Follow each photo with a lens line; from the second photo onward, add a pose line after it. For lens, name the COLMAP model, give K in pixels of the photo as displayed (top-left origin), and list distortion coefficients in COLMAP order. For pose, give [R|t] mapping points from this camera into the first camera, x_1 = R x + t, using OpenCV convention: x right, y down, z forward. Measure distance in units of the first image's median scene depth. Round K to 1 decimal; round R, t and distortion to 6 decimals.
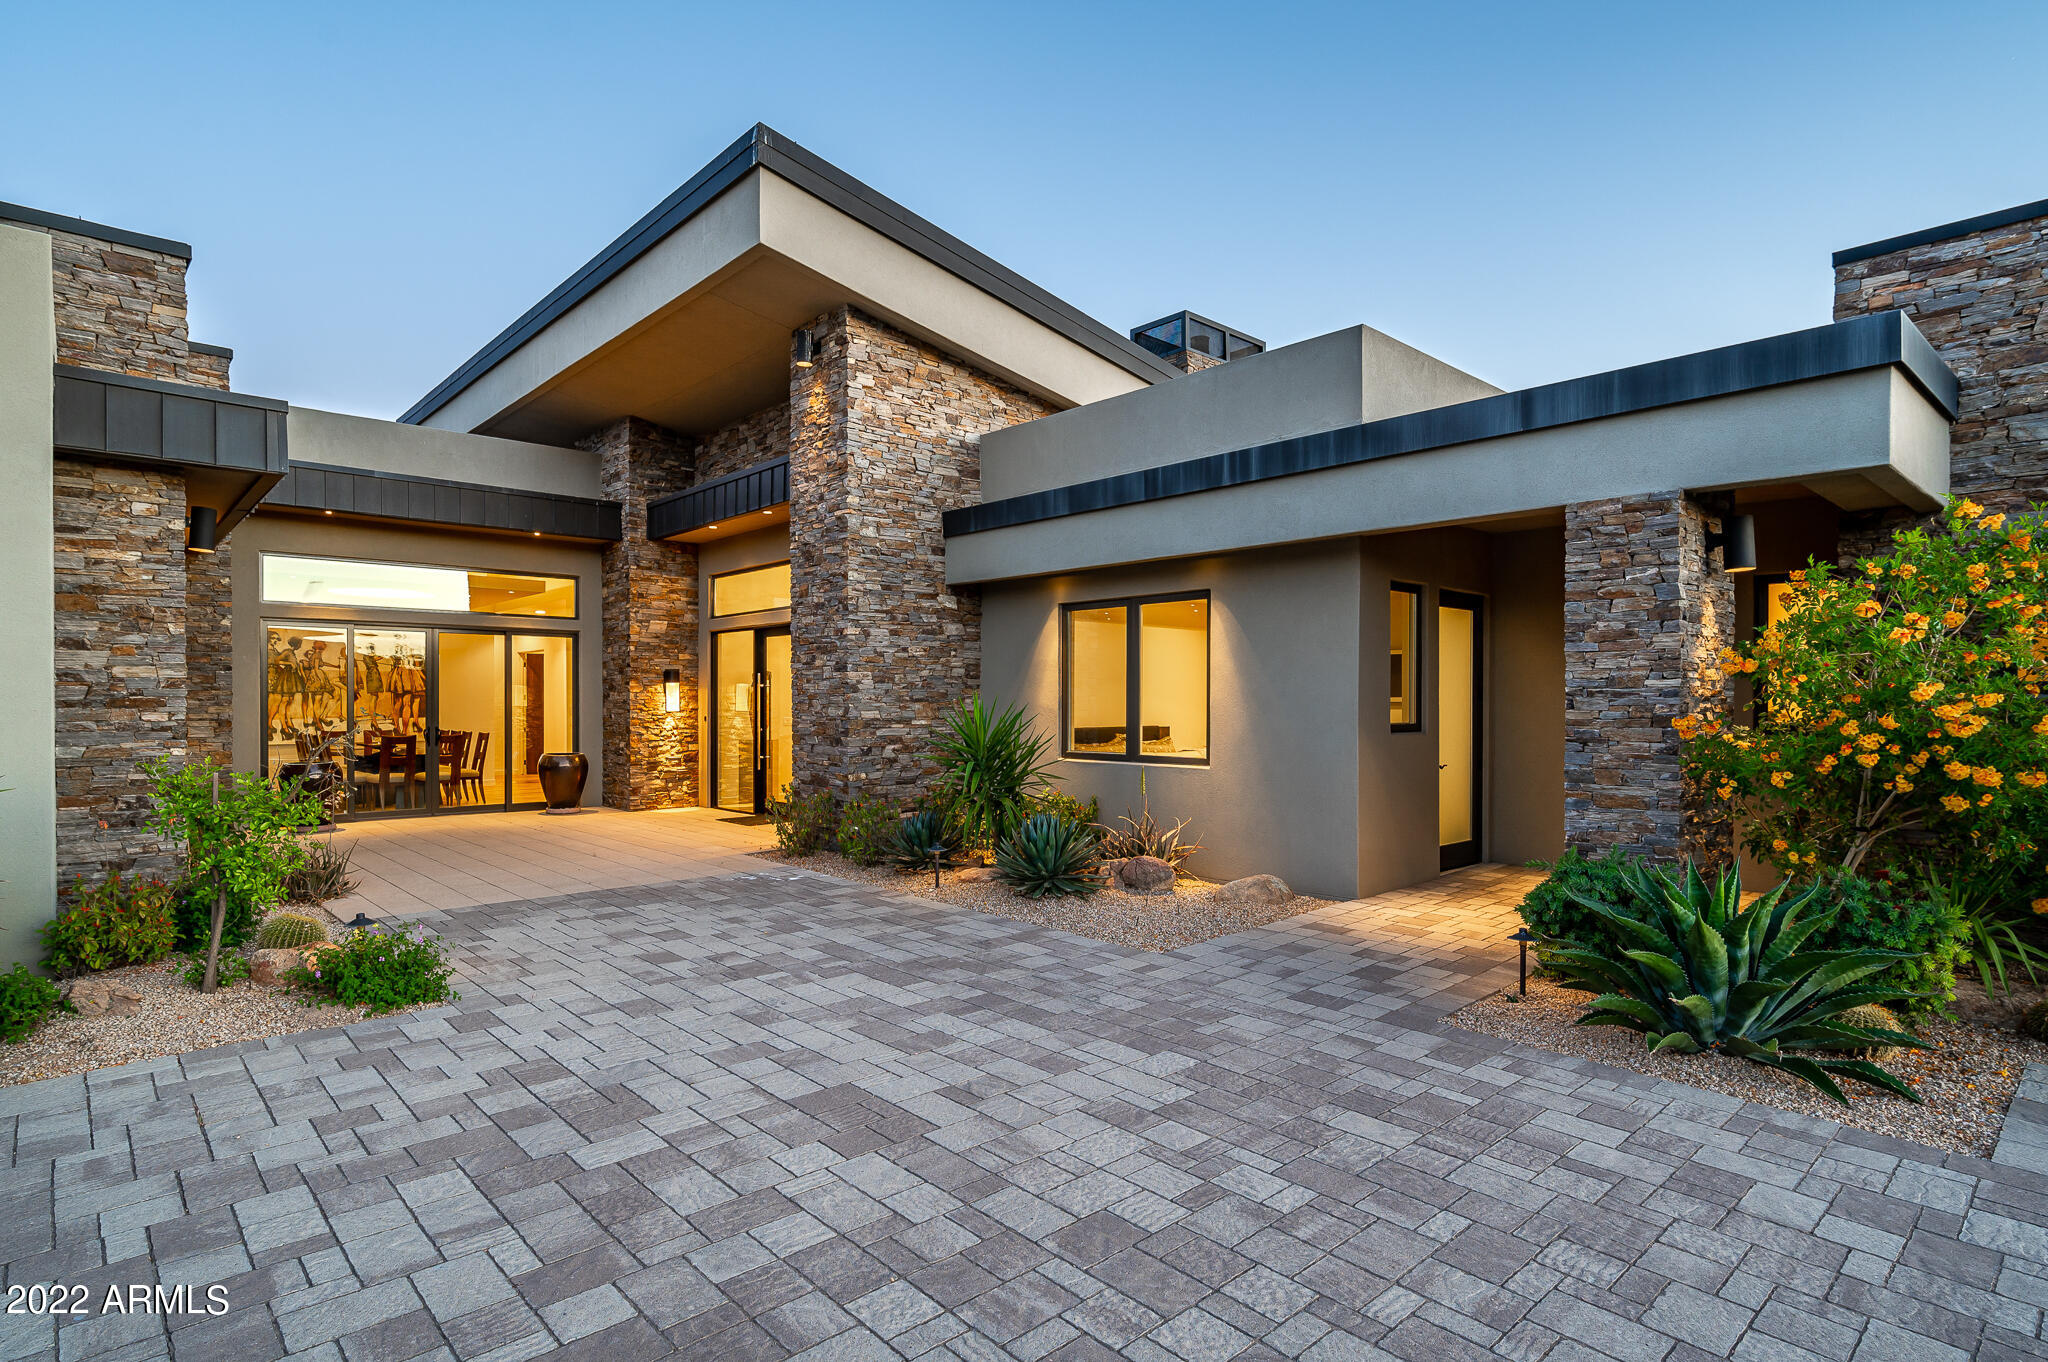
lens RADIAL K [[1059.4, 0, 1021.7], [0, 1059.4, 694.8], [0, 0, 1]] dist [0.000786, 0.000310]
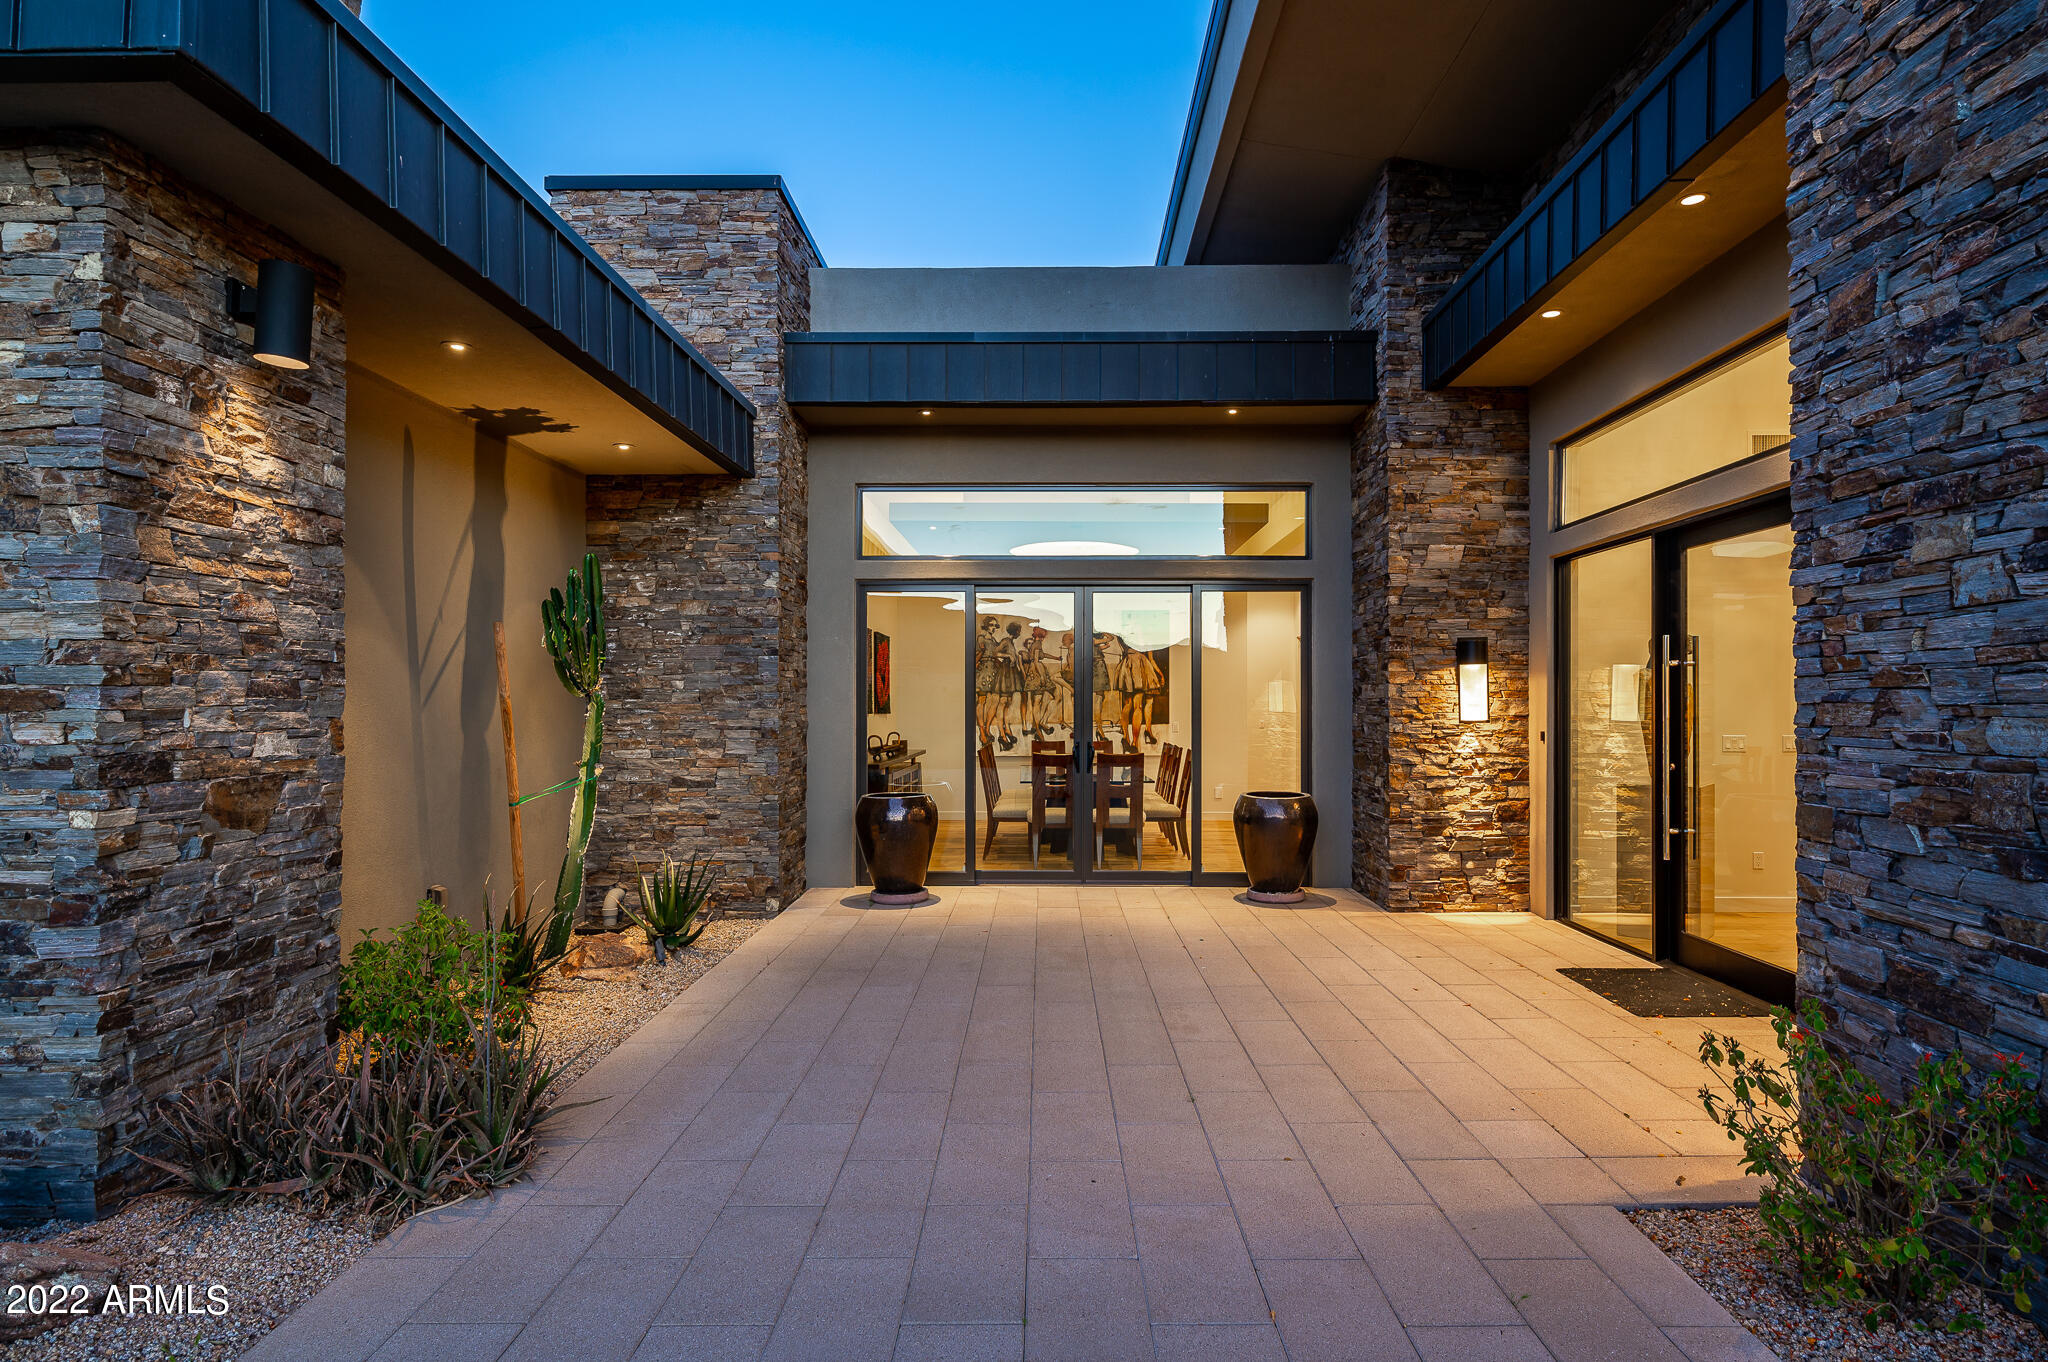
lens RADIAL K [[1088.1, 0, 1027.1], [0, 1088.1, 706.5], [0, 0, 1]] dist [-0.001186, 0.000339]
pose [[0.719065, 0.000654, -0.694942, -0.122611], [0.004932, 0.999970, 0.006044, 0.004678], [0.694925, -0.007773, 0.719040, 0.481627]]
